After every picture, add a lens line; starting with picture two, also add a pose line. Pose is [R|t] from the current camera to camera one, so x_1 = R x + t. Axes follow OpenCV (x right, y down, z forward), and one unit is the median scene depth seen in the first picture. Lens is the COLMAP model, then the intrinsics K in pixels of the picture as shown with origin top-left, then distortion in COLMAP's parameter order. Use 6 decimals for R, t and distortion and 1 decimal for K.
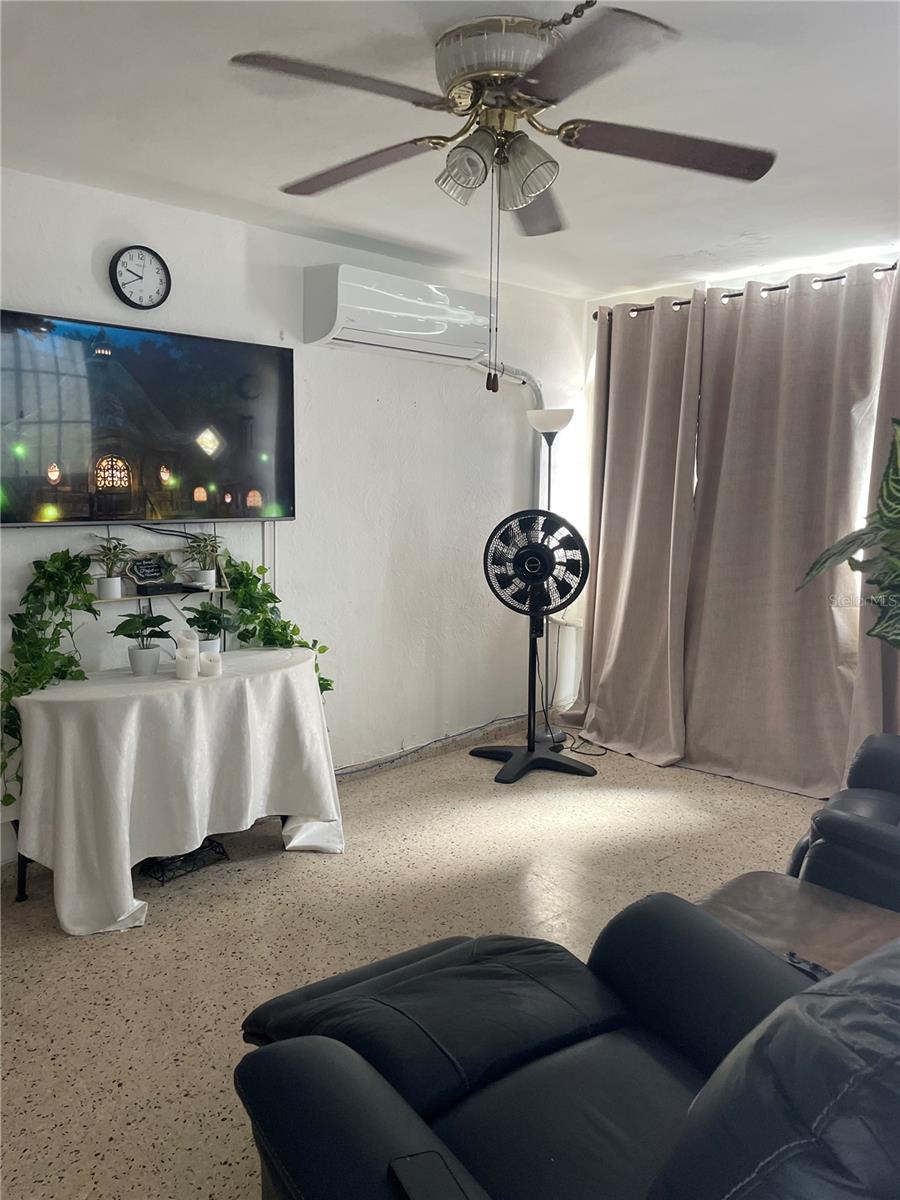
lens RADIAL K [[910.6, 0, 451.6], [0, 910.6, 601.3], [0, 0, 1]] dist [0.017246, -0.014701]
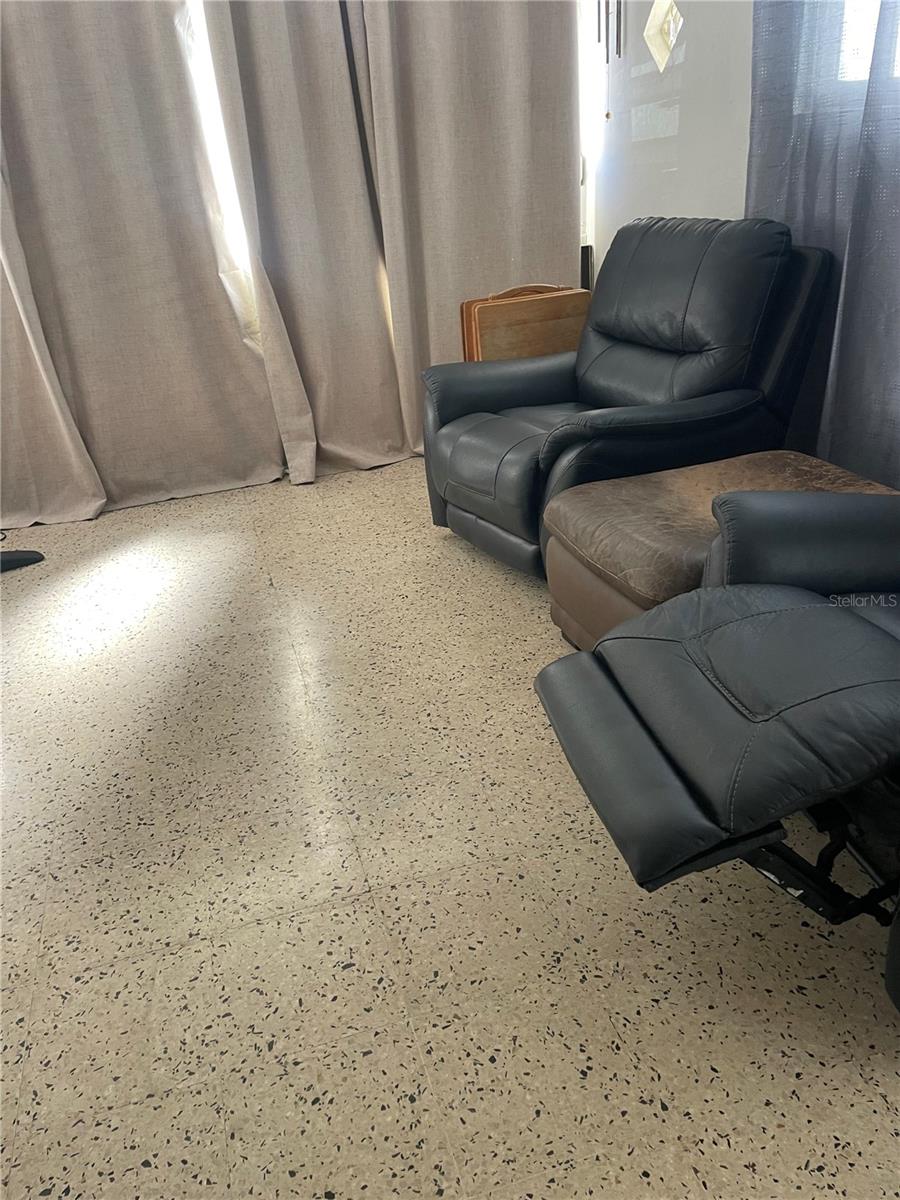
lens RADIAL K [[910.6, 0, 449.9], [0, 910.6, 603.0], [0, 0, 1]] dist [0.017246, -0.014701]
pose [[0.459354, -0.421417, 0.781922, -0.301985], [0.194070, 0.906639, 0.374623, 0.006995], [-0.866793, -0.020337, 0.498253, 0.332714]]
